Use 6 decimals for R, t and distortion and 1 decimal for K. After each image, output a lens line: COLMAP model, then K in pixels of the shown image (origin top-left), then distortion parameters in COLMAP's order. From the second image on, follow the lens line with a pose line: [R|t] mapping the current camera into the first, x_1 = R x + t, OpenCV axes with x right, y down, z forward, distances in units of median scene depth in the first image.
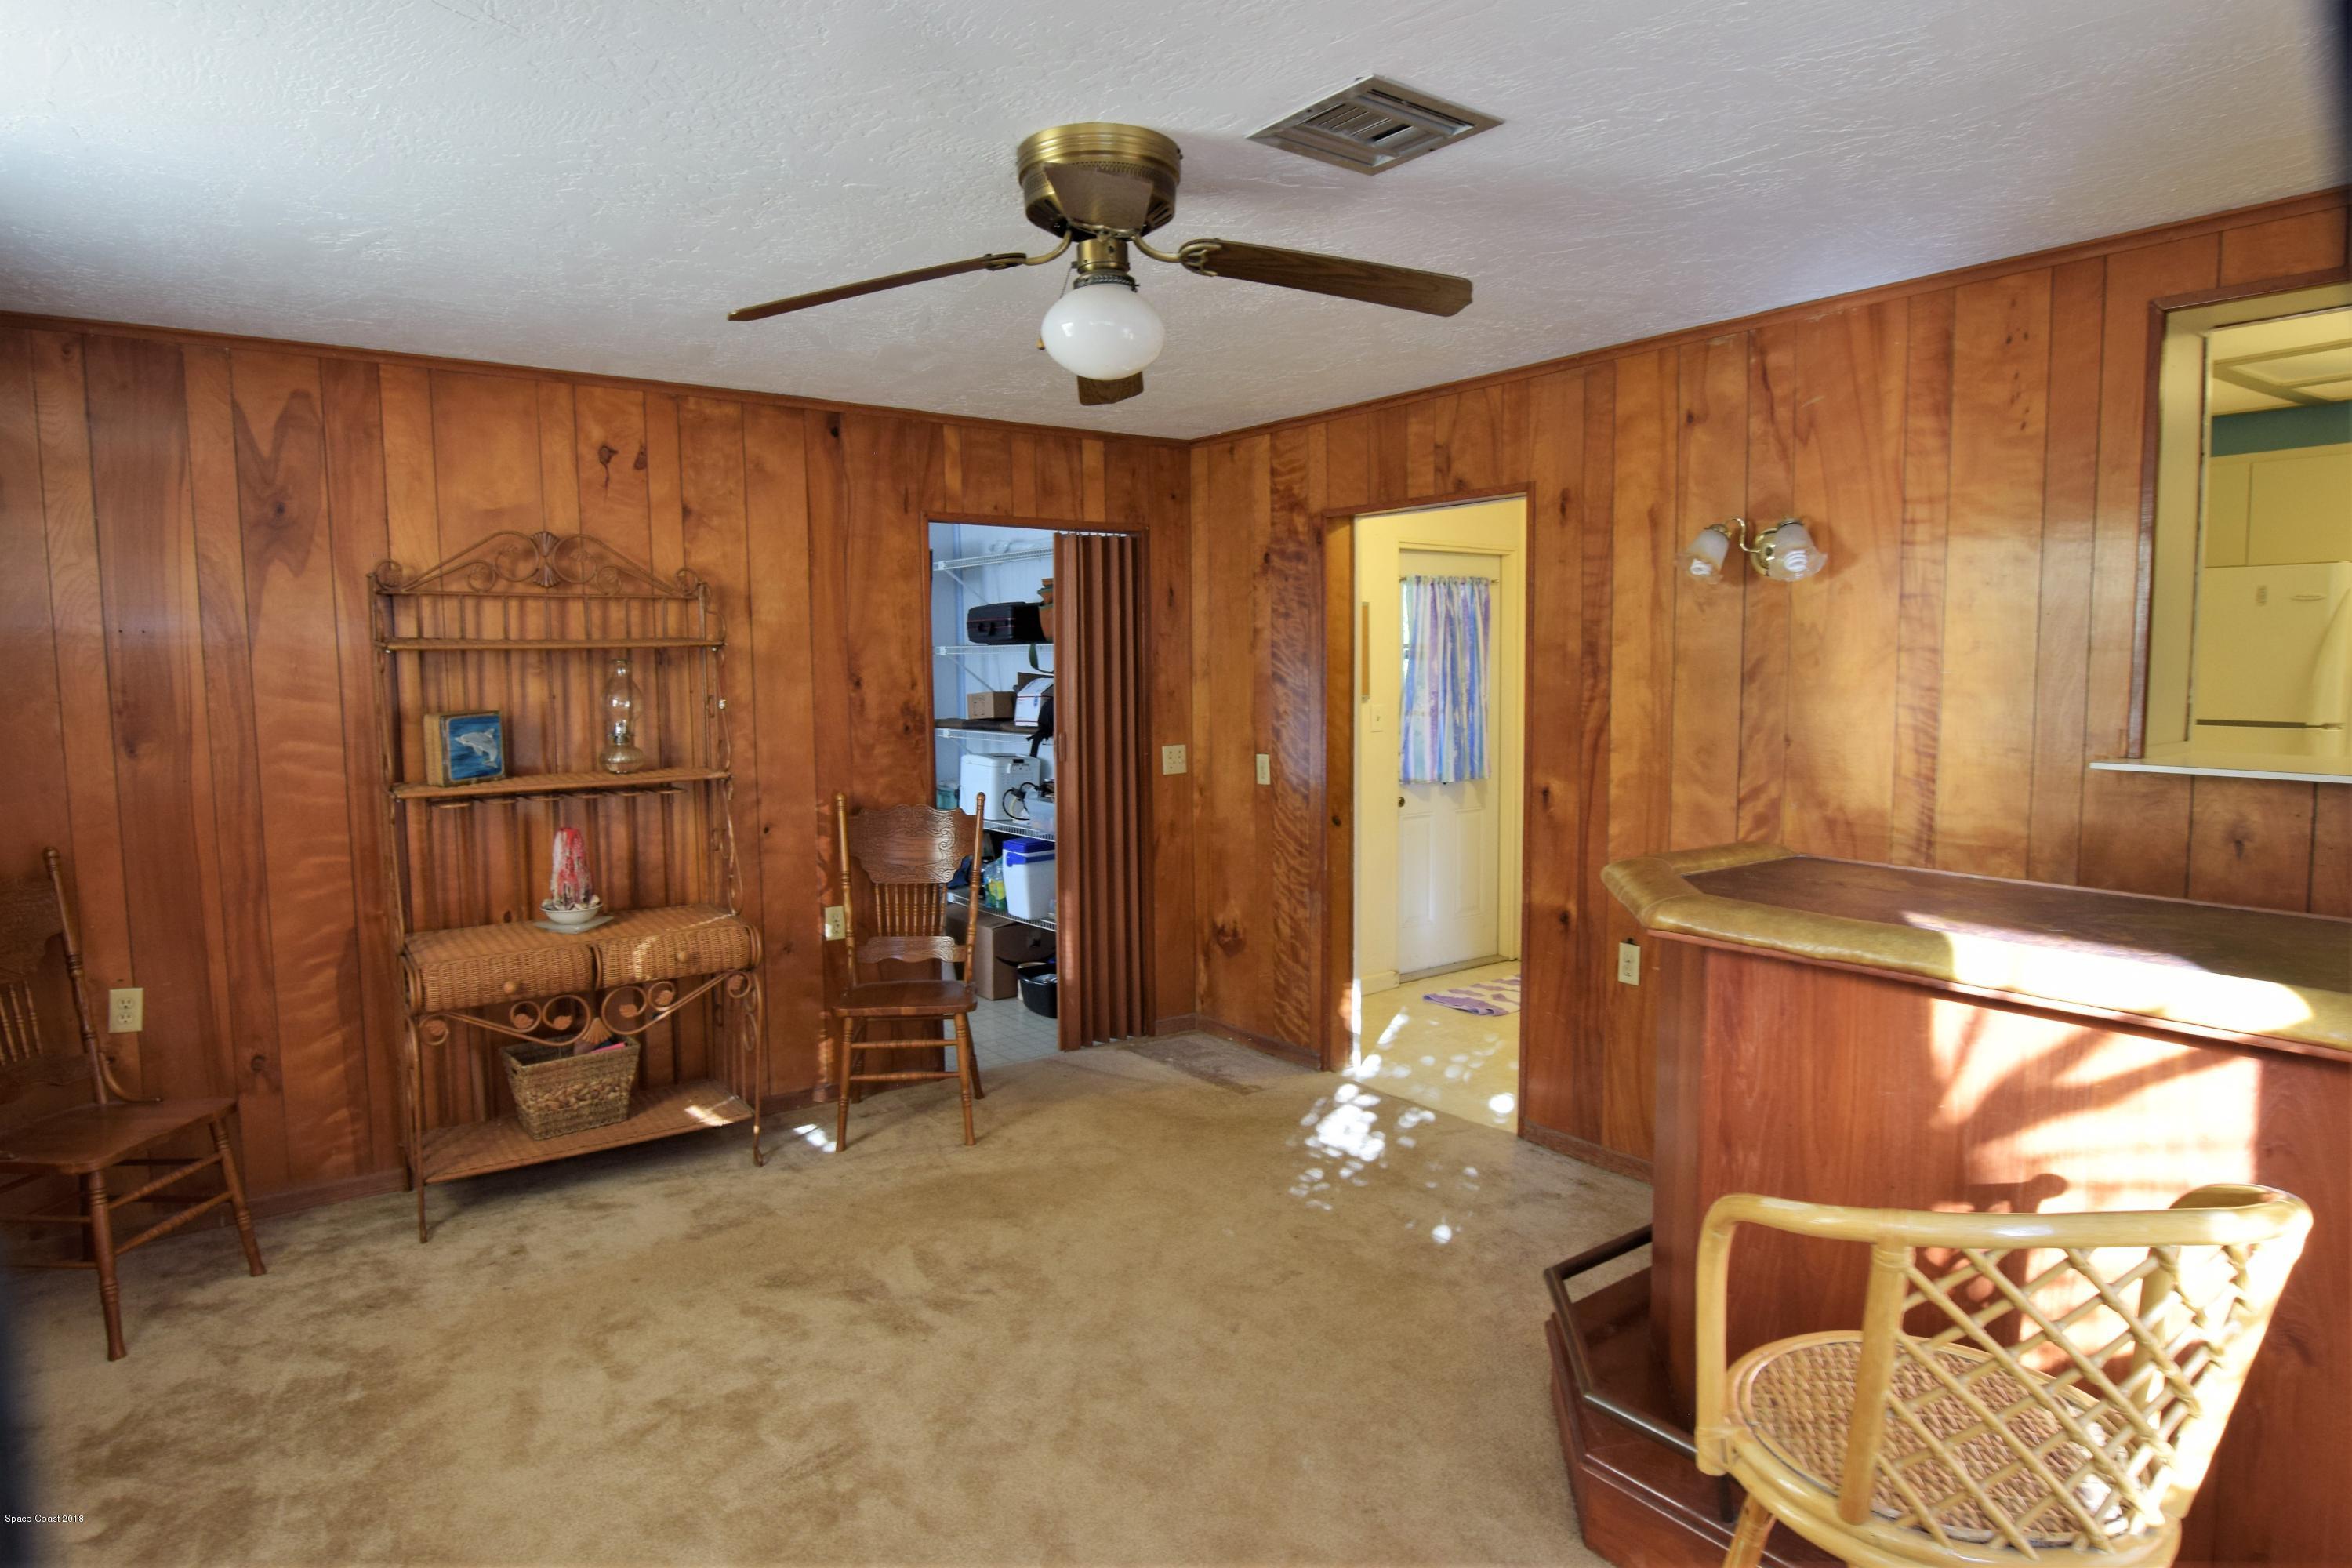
lens RADIAL K [[1376.4, 0, 1173.9], [0, 1376.4, 782.5], [0, 0, 1]] dist [-0.001622, -0.000185]
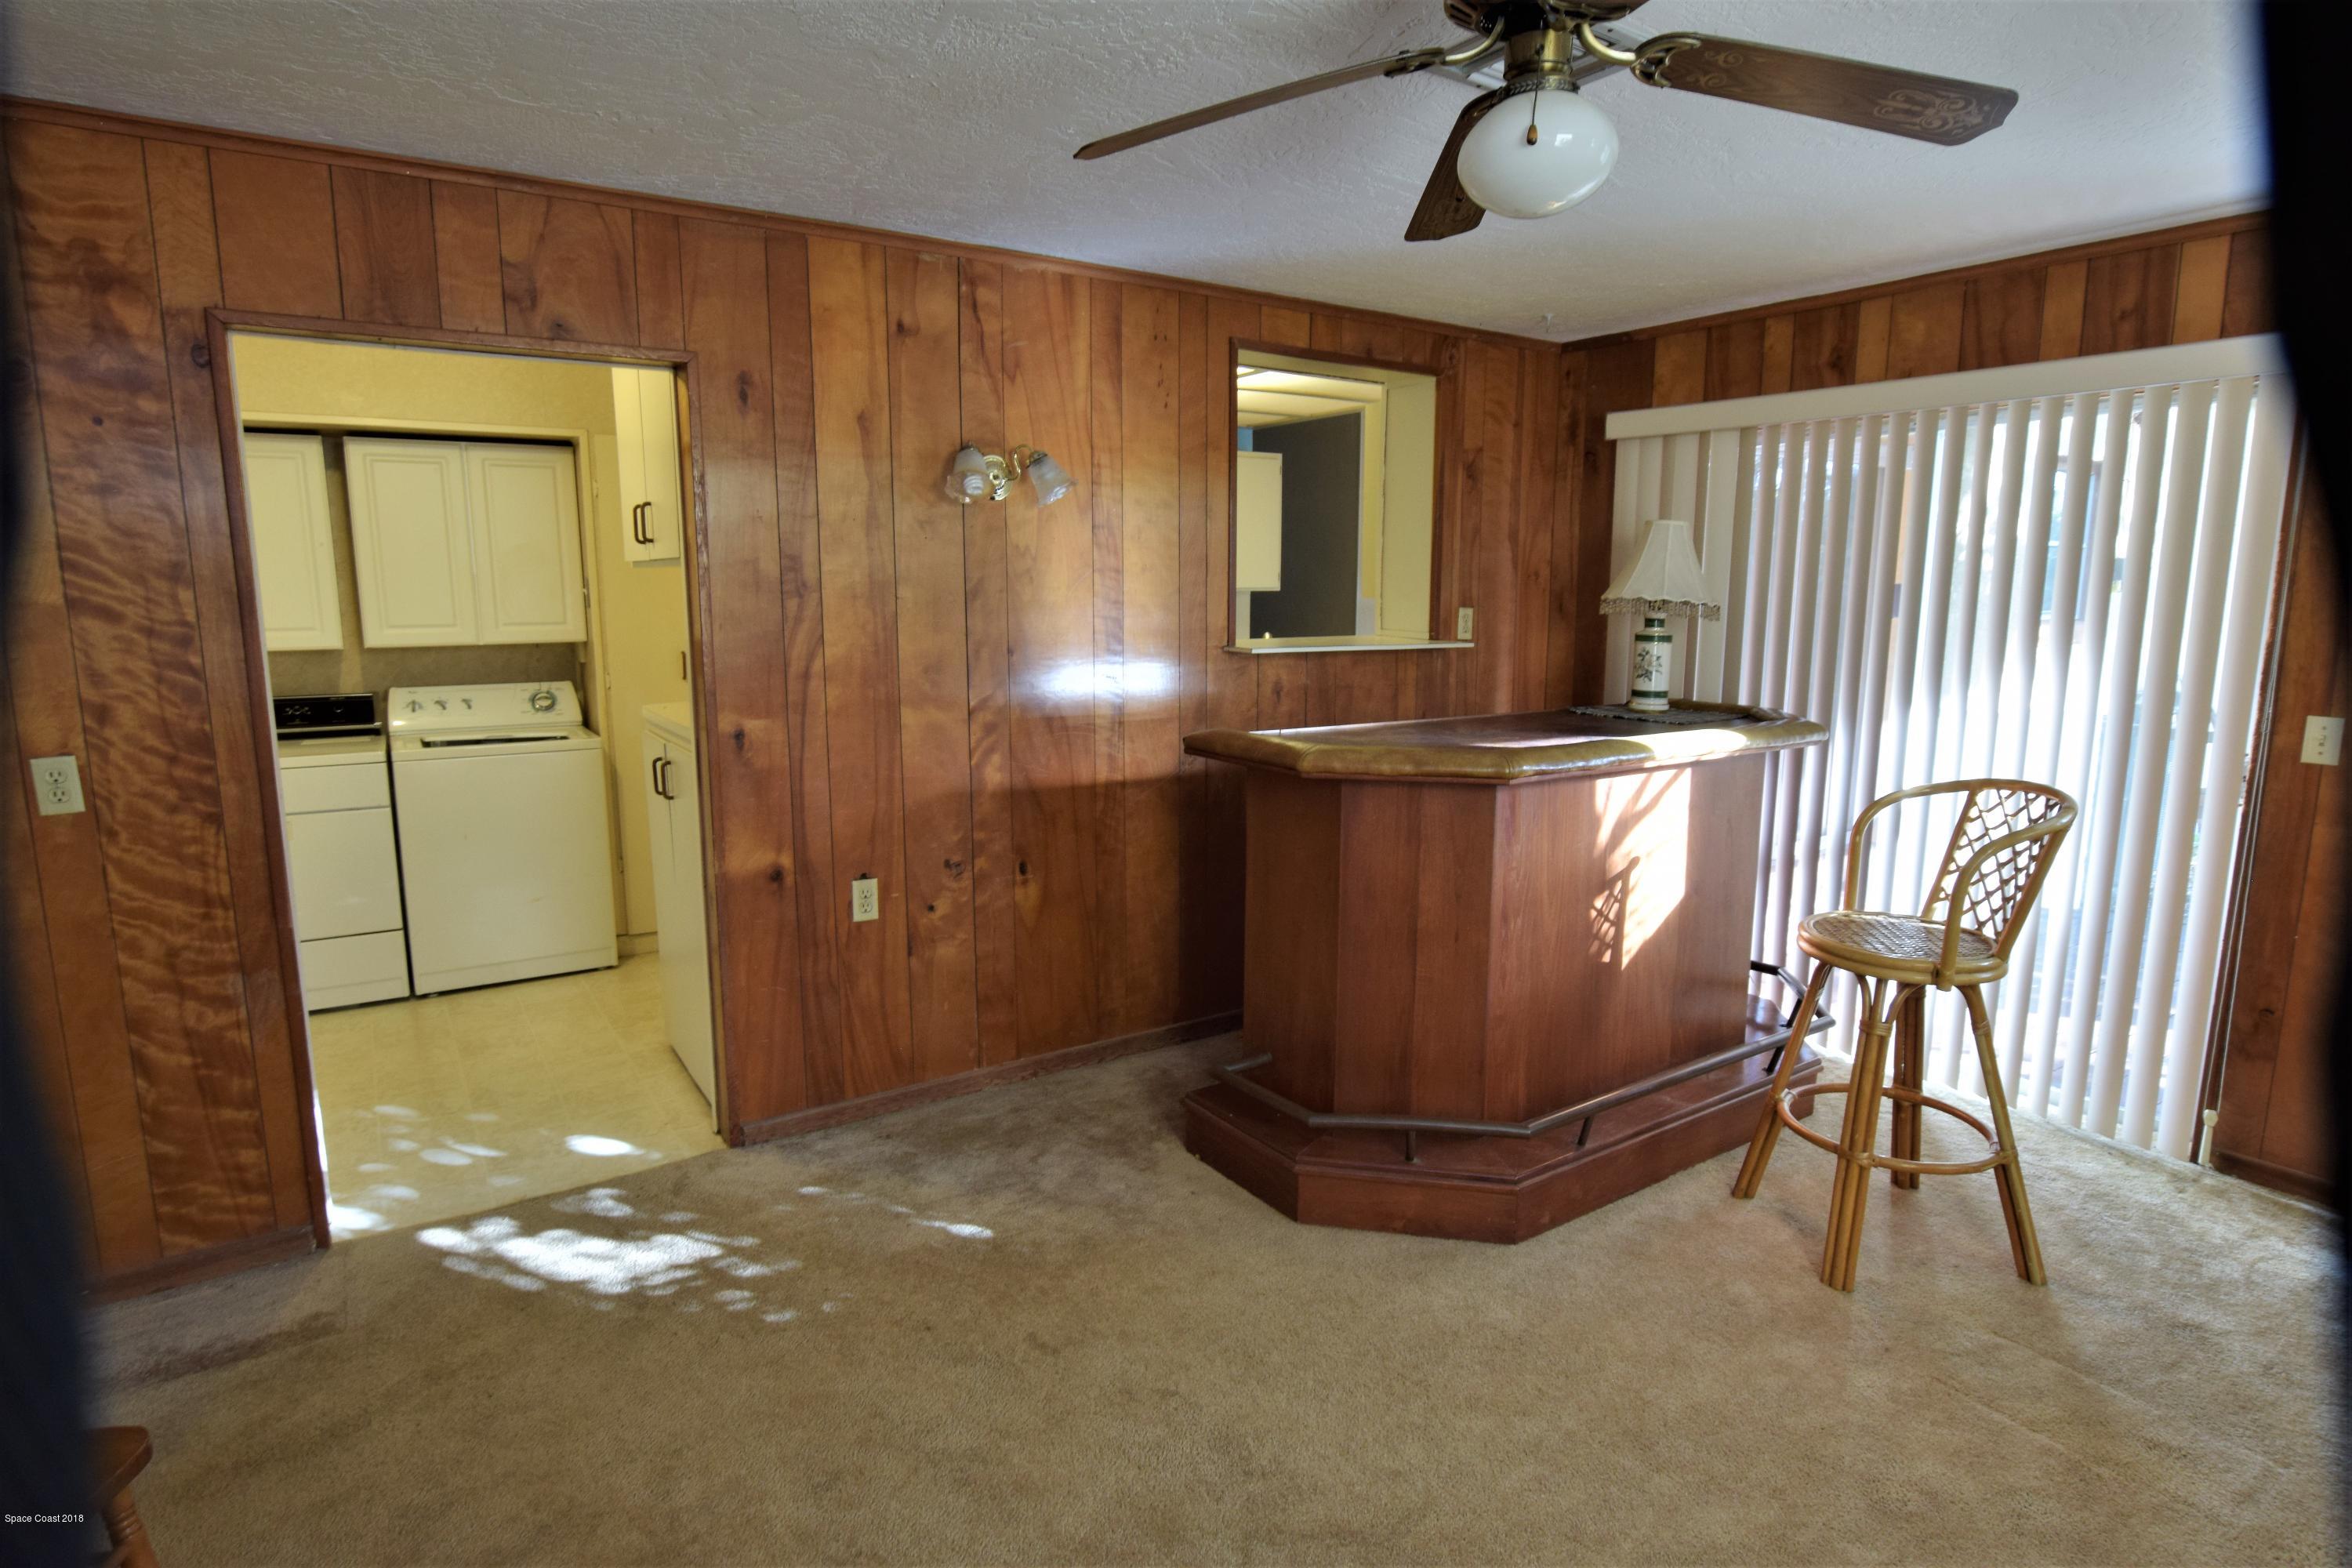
lens RADIAL K [[1244.1, 0, 1173.6], [0, 1244.1, 779.0], [0, 0, 1]] dist [-0.022455, -0.000300]
pose [[0.046605, -0.145573, 0.988249, -0.528974], [0.089237, 0.985975, 0.141030, -0.056189], [-0.994919, 0.081616, 0.058942, 0.782320]]
